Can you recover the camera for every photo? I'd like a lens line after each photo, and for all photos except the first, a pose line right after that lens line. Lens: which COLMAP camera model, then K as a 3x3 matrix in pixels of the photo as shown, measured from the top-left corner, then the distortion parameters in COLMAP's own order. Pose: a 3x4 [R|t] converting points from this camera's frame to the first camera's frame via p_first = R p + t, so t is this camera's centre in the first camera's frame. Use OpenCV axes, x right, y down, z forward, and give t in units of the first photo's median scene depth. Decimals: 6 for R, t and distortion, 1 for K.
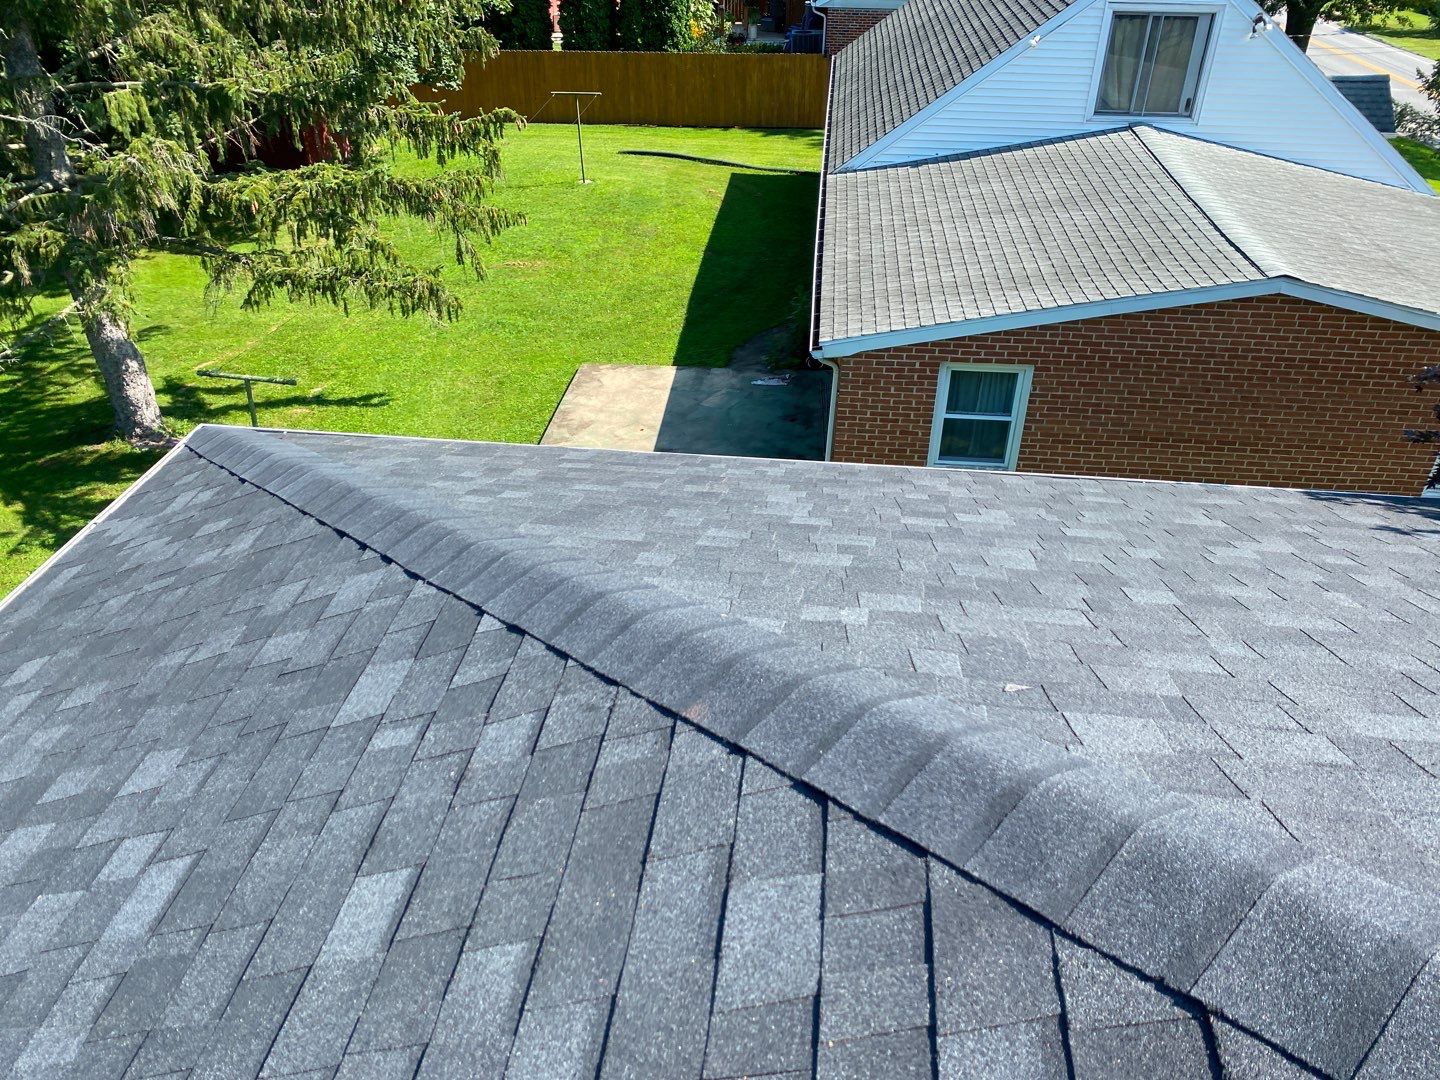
lens RADIAL K [[1079.7, 0, 720.0], [0, 1079.7, 540.0], [0, 0, 1]] dist [0.054420, -0.058915]
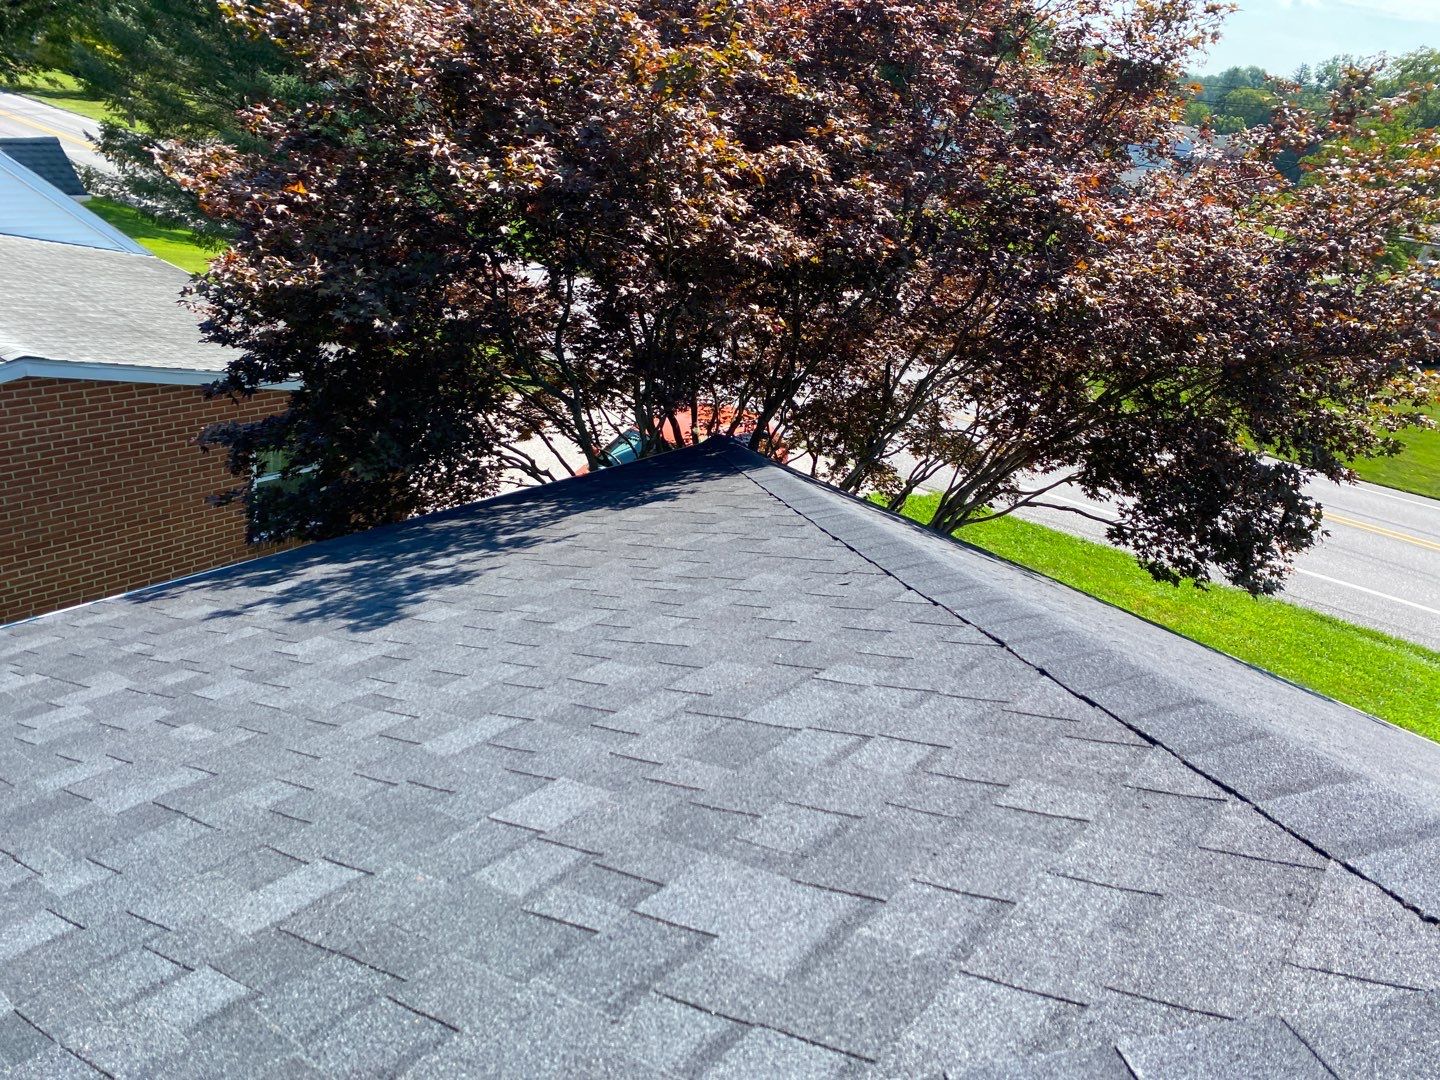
lens RADIAL K [[1079.7, 0, 720.0], [0, 1079.7, 540.0], [0, 0, 1]] dist [0.054420, -0.058915]
pose [[0.529187, -0.294193, 0.795871, 0.090912], [0.330920, 0.935252, 0.125681, -0.038096], [-0.781315, 0.196861, 0.592278, 0.075960]]
